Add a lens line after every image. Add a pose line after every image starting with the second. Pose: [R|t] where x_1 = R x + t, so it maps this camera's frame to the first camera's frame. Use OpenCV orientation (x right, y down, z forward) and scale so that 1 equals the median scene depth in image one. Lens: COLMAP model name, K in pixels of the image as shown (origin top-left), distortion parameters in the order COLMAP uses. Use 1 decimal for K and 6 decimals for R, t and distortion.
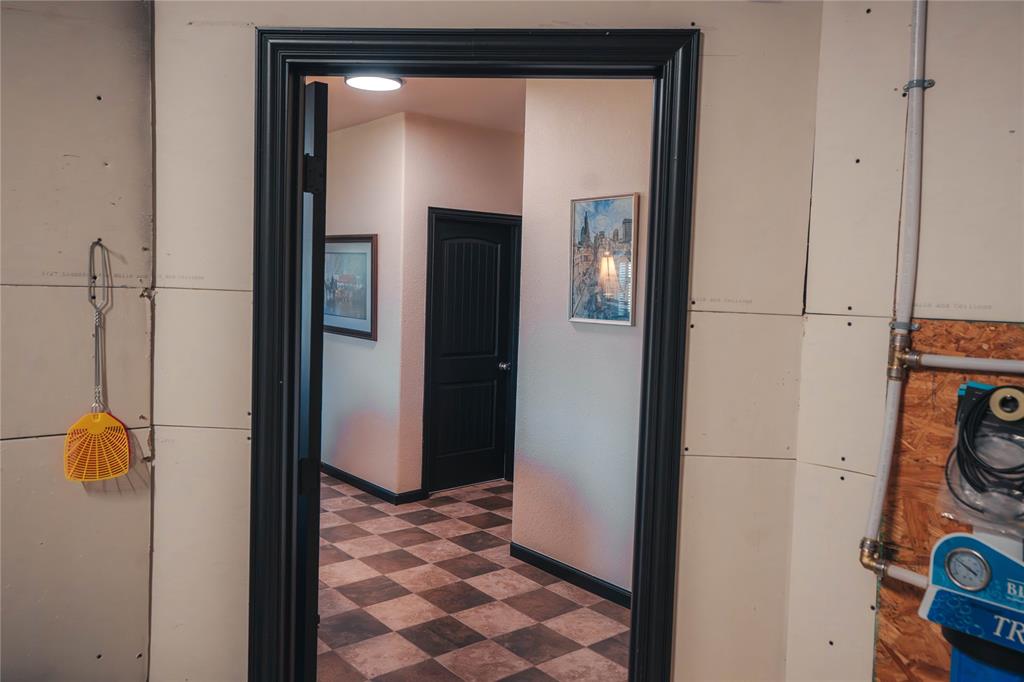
lens RADIAL K [[774.6, 0, 509.8], [0, 774.6, 329.9], [0, 0, 1]] dist [0.033561, 0.012728]
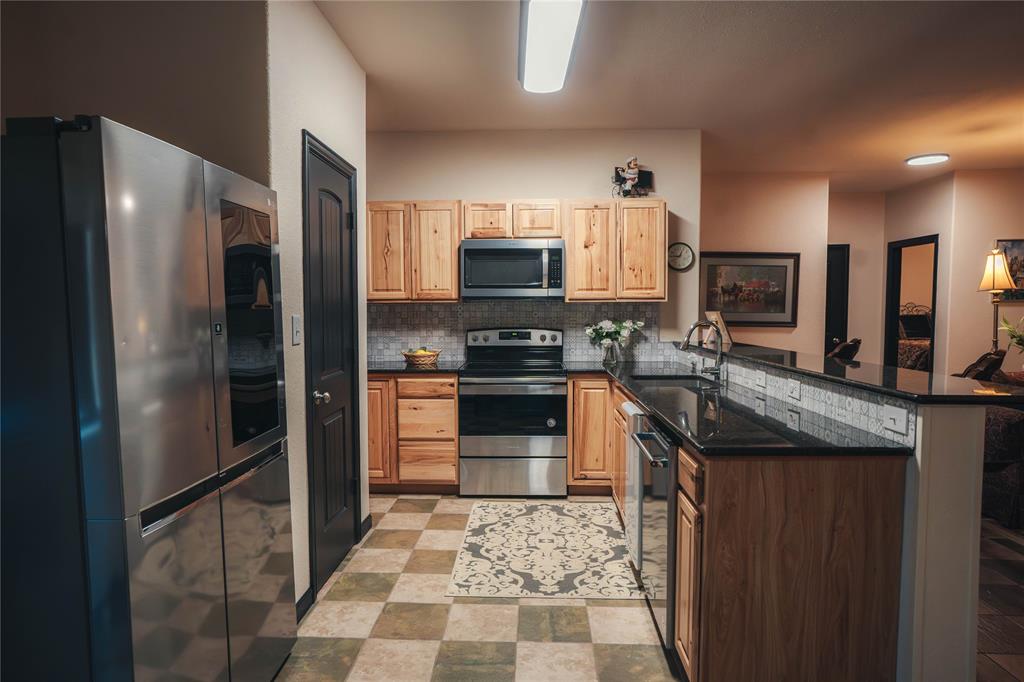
lens RADIAL K [[599.9, 0, 511.1], [0, 599.9, 345.7], [0, 0, 1]] dist [0.000088, 0.002635]
pose [[0.657782, -0.084290, 0.748477, -2.652781], [0.066789, 0.996331, 0.053507, -0.089832], [-0.750242, 0.014794, 0.660998, 1.285342]]
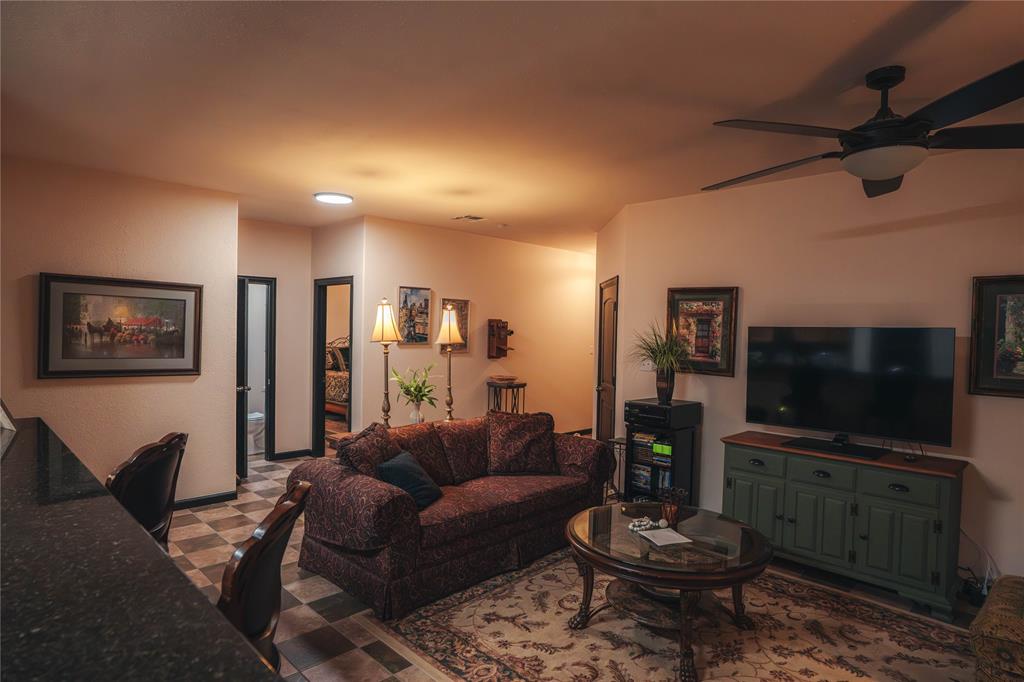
lens RADIAL K [[584.2, 0, 509.6], [0, 584.2, 343.2], [0, 0, 1]] dist [-0.002389, -0.000431]
pose [[-0.093663, -0.058905, 0.993860, -2.133004], [0.031098, 0.997588, 0.062057, -0.144629], [-0.995118, 0.036719, -0.091605, 1.190453]]
